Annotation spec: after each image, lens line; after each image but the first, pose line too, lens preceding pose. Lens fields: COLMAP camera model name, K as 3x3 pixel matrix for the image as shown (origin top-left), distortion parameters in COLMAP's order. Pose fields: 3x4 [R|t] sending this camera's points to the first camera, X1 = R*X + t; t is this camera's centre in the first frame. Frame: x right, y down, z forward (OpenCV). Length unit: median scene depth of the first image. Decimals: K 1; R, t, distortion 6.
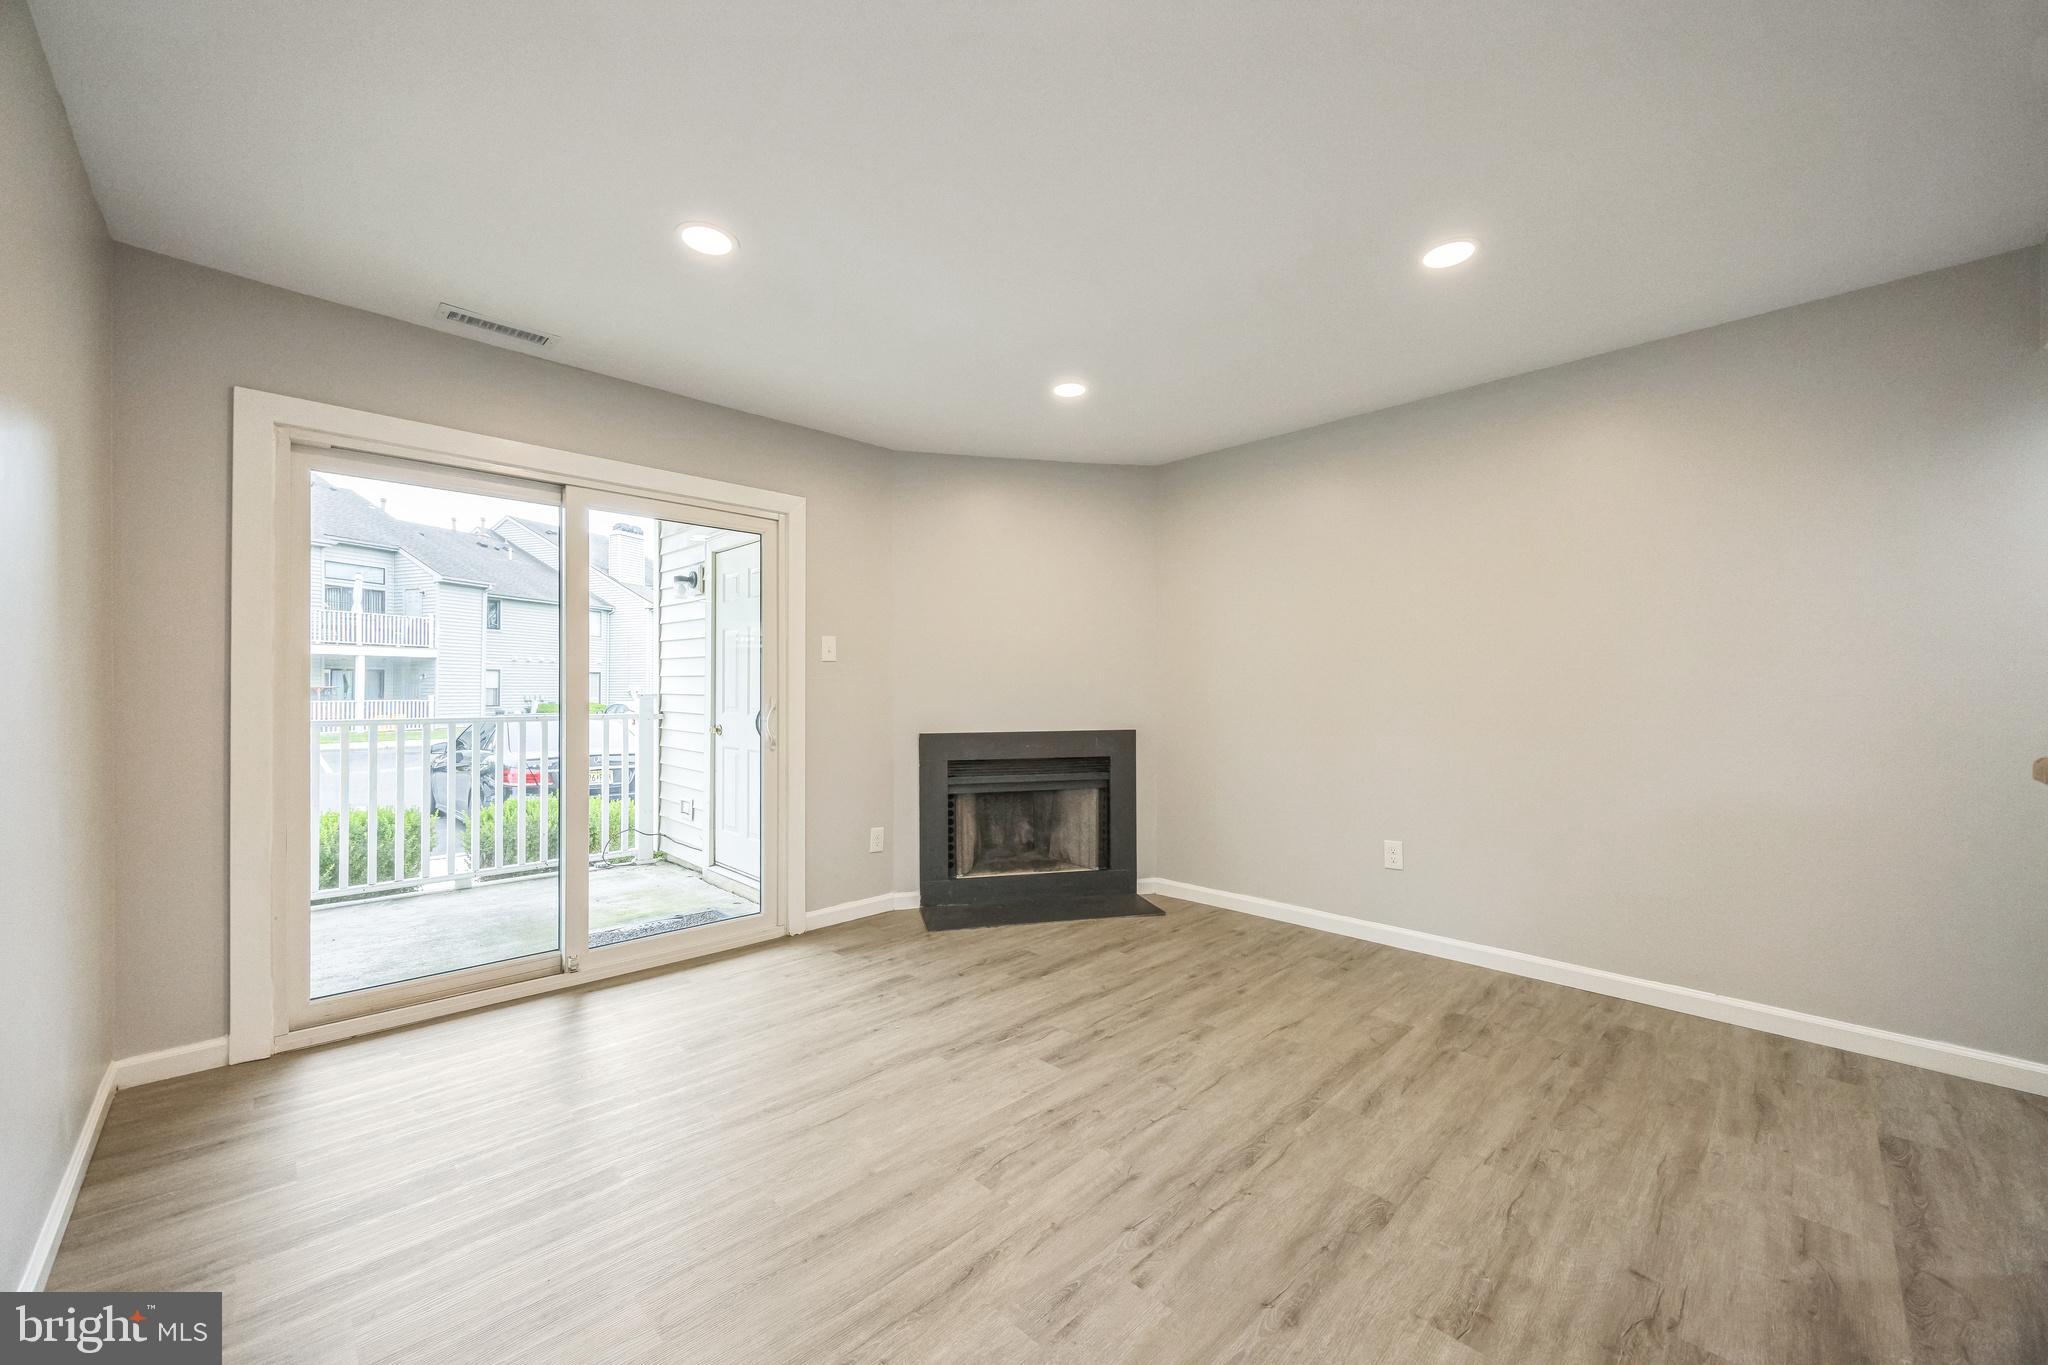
lens RADIAL K [[777.4, 0, 1010.5], [0, 777.4, 679.4], [0, 0, 1]] dist [-0.002527, -0.000895]
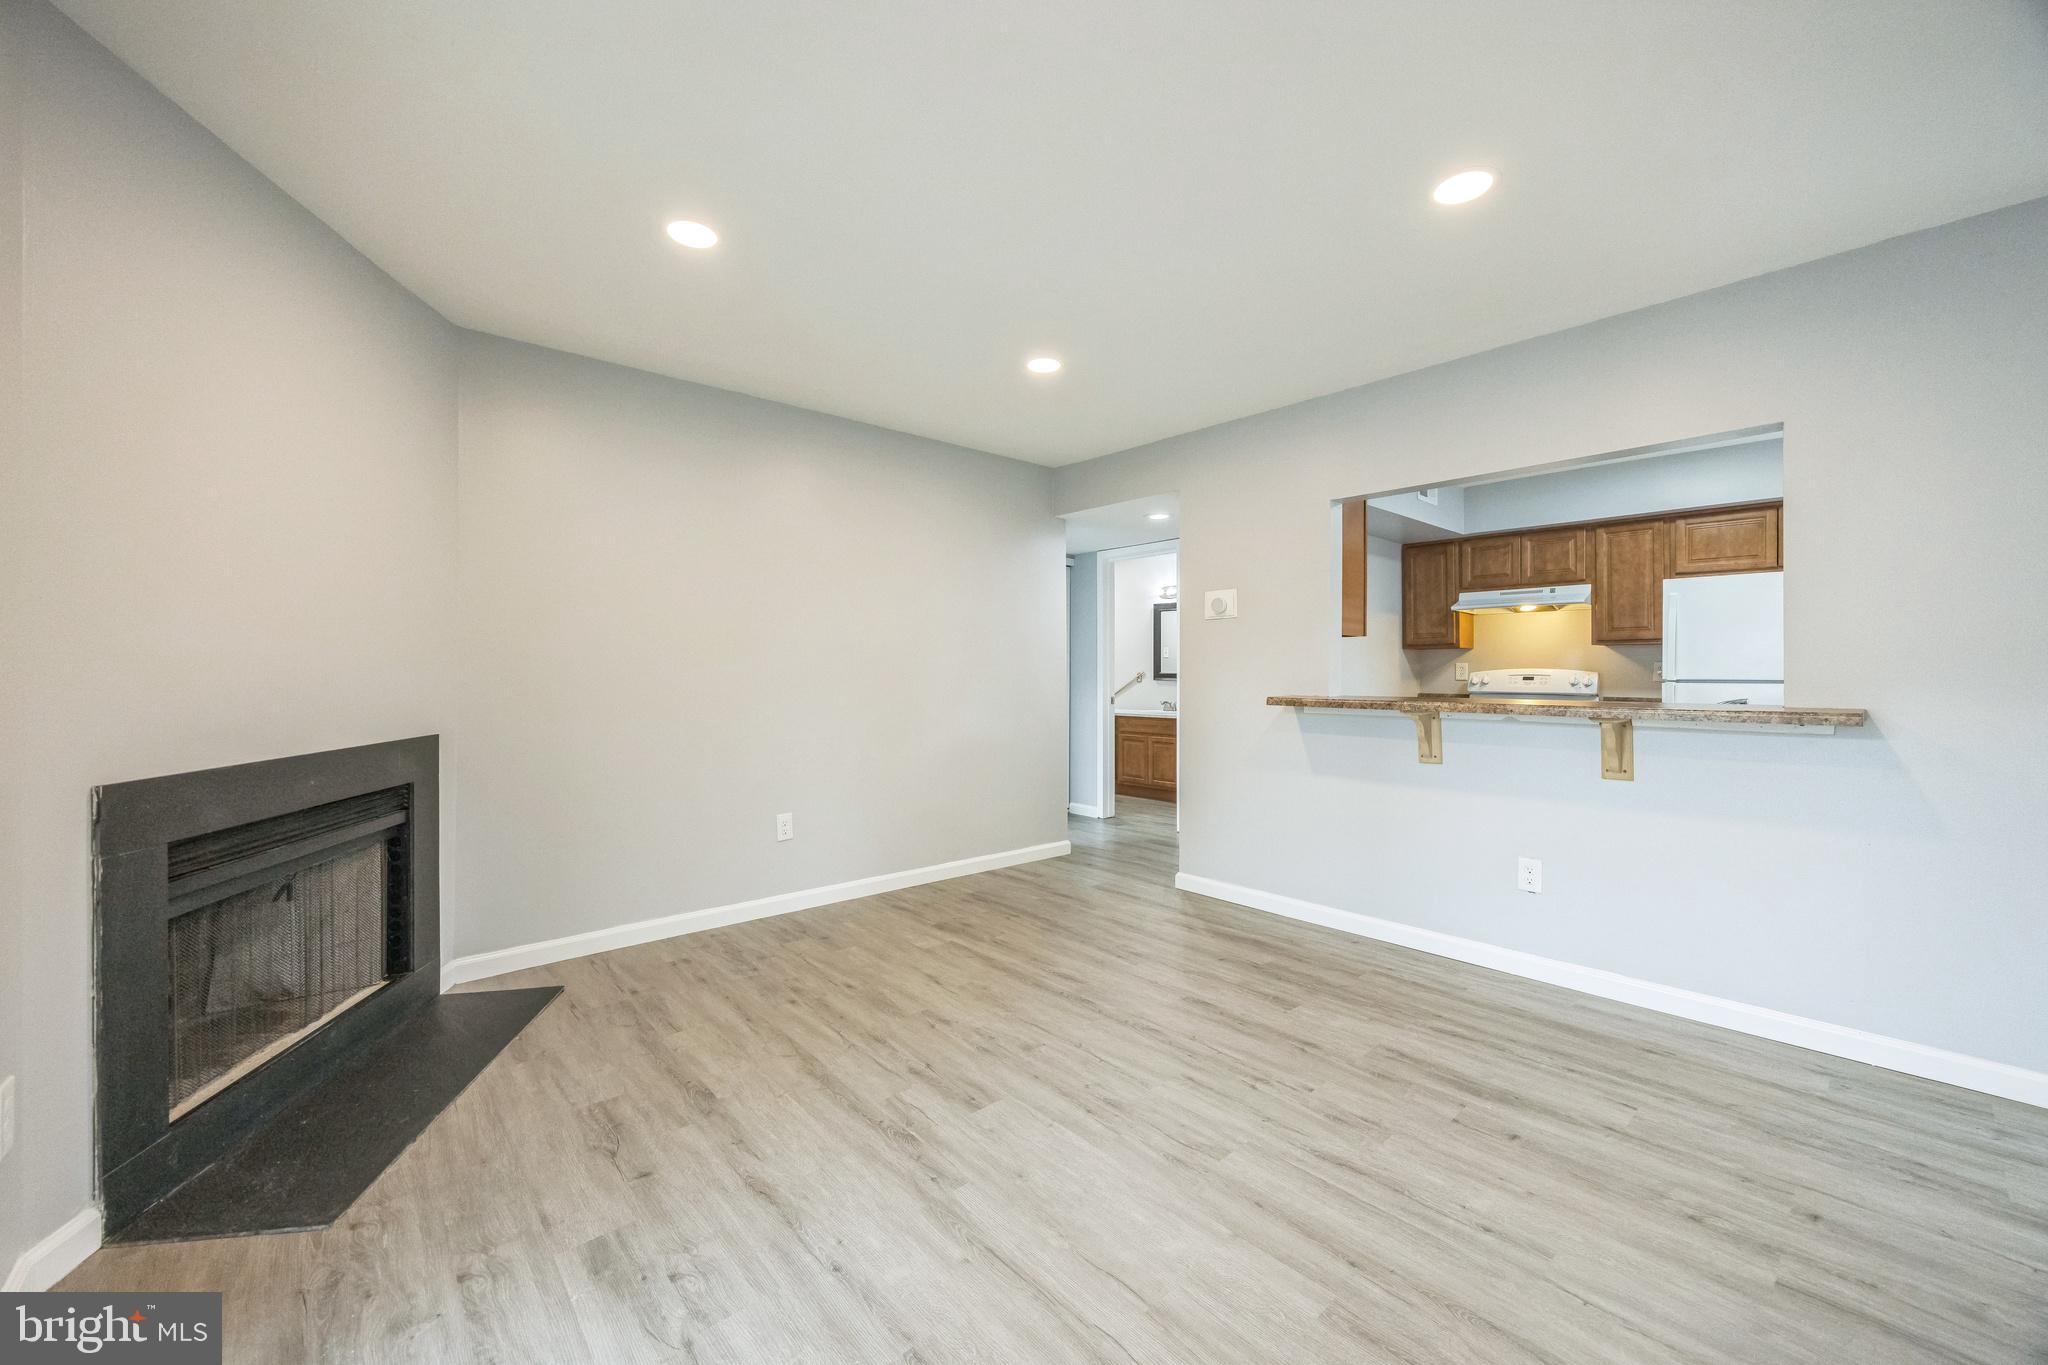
lens RADIAL K [[777.4, 0, 1022.6], [0, 777.4, 675.6], [0, 0, 1]] dist [-0.002527, -0.000895]
pose [[0.048973, -0.005890, 0.998783, -0.709180], [-0.016699, 0.999838, 0.006715, 0.009457], [-0.998661, -0.017007, 0.048866, 0.815143]]
